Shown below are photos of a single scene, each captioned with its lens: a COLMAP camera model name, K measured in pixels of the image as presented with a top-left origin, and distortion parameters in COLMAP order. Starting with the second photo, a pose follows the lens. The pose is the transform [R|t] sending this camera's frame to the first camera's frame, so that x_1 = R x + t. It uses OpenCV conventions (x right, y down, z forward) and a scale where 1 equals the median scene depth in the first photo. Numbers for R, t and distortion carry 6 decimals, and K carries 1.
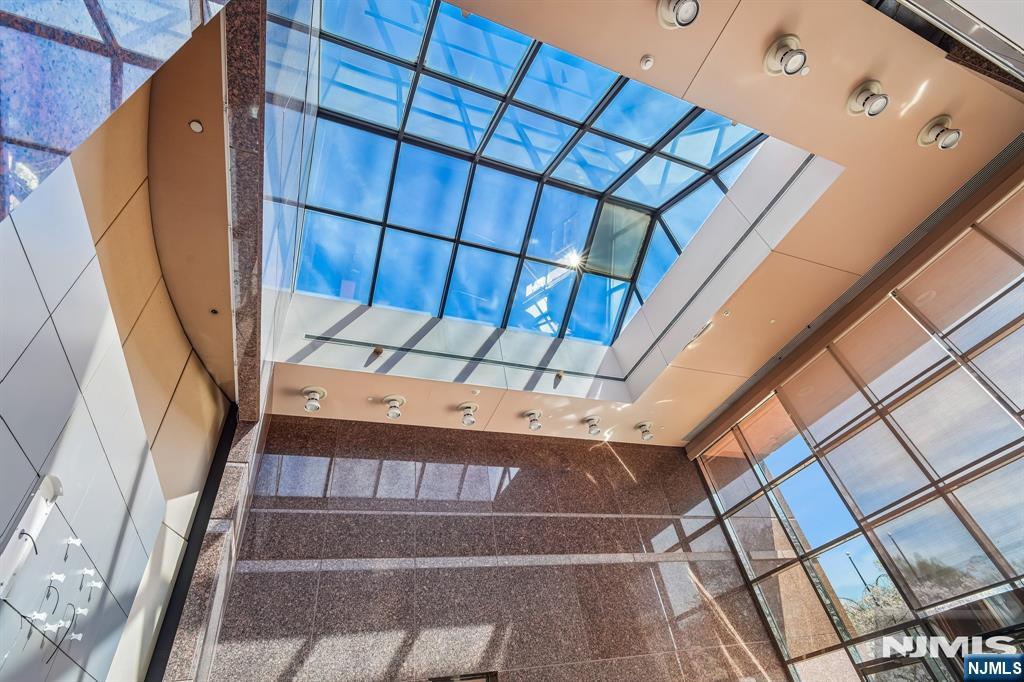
lens RADIAL K [[475.8, 0, 519.1], [0, 475.8, 340.7], [0, 0, 1]] dist [-0.001956, -0.000009]
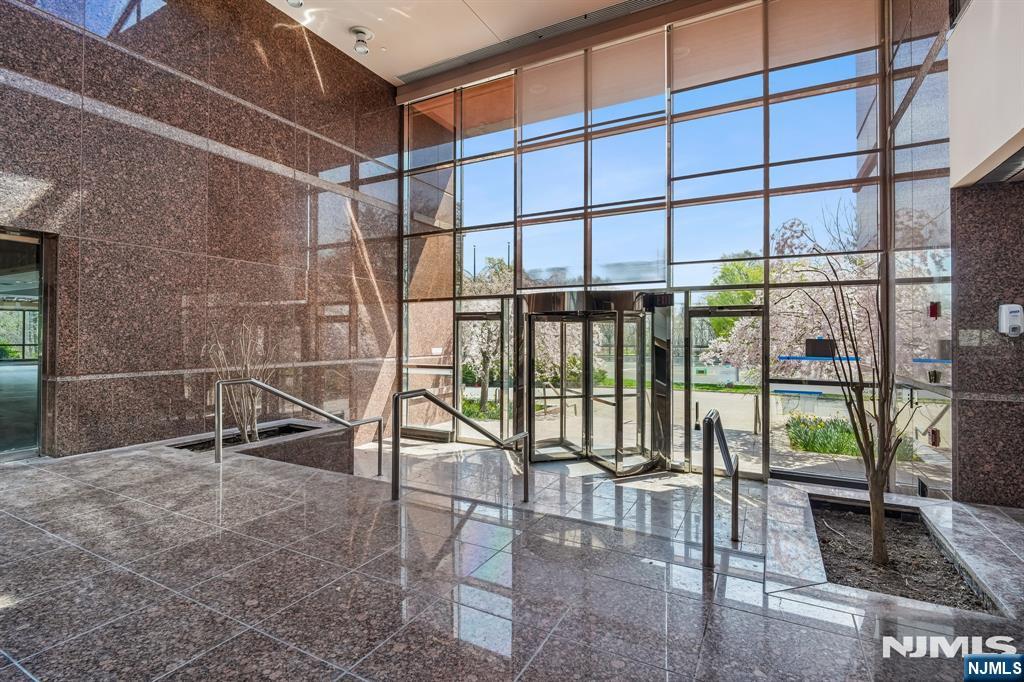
lens RADIAL K [[481.2, 0, 518.3], [0, 481.2, 329.7], [0, 0, 1]] dist [-0.004256, -0.000631]
pose [[0.749624, 0.156066, 0.643201, 0.030689], [-0.521379, 0.737875, 0.428607, 0.084187], [-0.407711, -0.656646, 0.634498, 0.099906]]
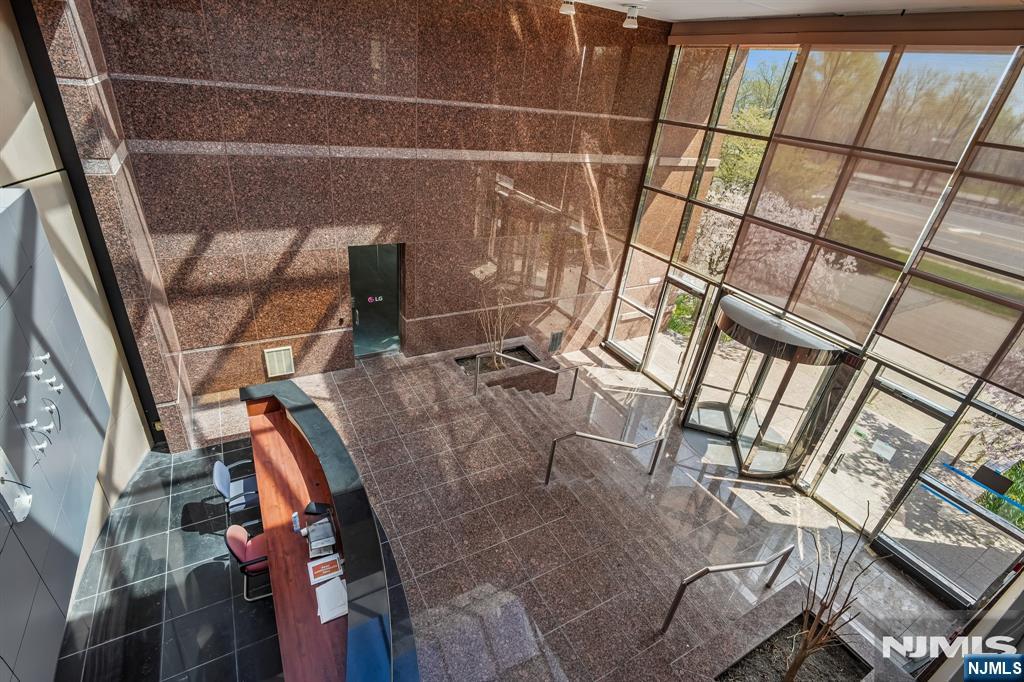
lens RADIAL K [[473.3, 0, 516.3], [0, 473.3, 342.4], [0, 0, 1]] dist [-0.003168, -0.000539]
pose [[0.956947, 0.149541, 0.248779, -0.031202], [-0.284040, 0.305892, 0.908709, -0.366455], [0.059790, -0.940249, 0.335198, 0.296777]]
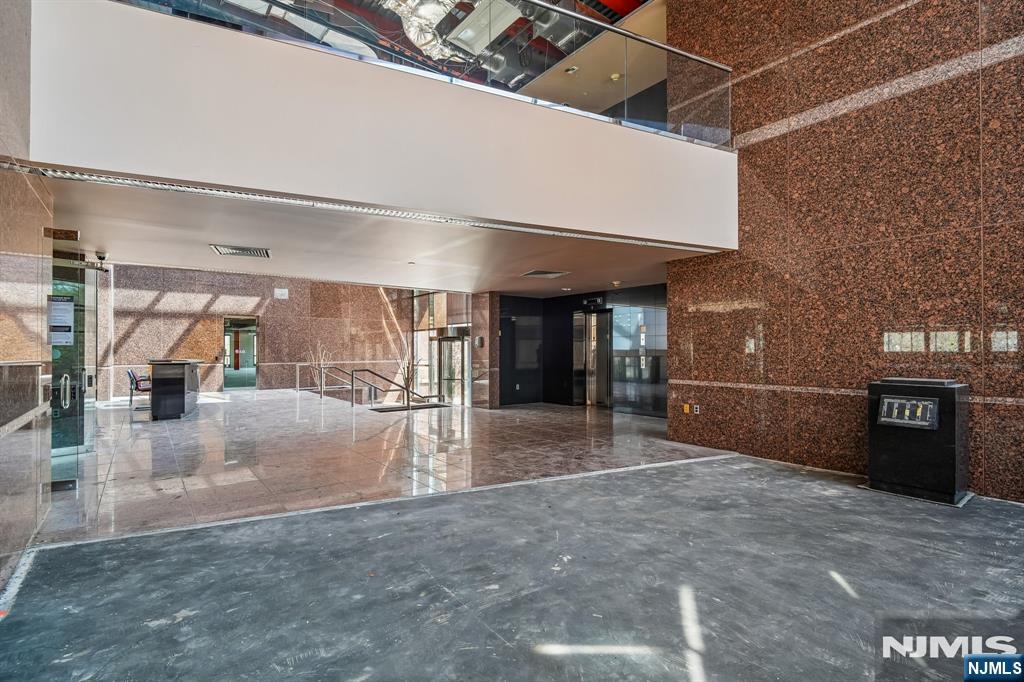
lens RADIAL K [[475.8, 0, 519.1], [0, 475.8, 340.7], [0, 0, 1]] dist [-0.001956, -0.000009]
pose [[0.948573, 0.150746, 0.278362, 0.440257], [-0.294167, 0.744604, 0.599192, -0.806718], [-0.116944, -0.650262, 0.750656, -0.799028]]
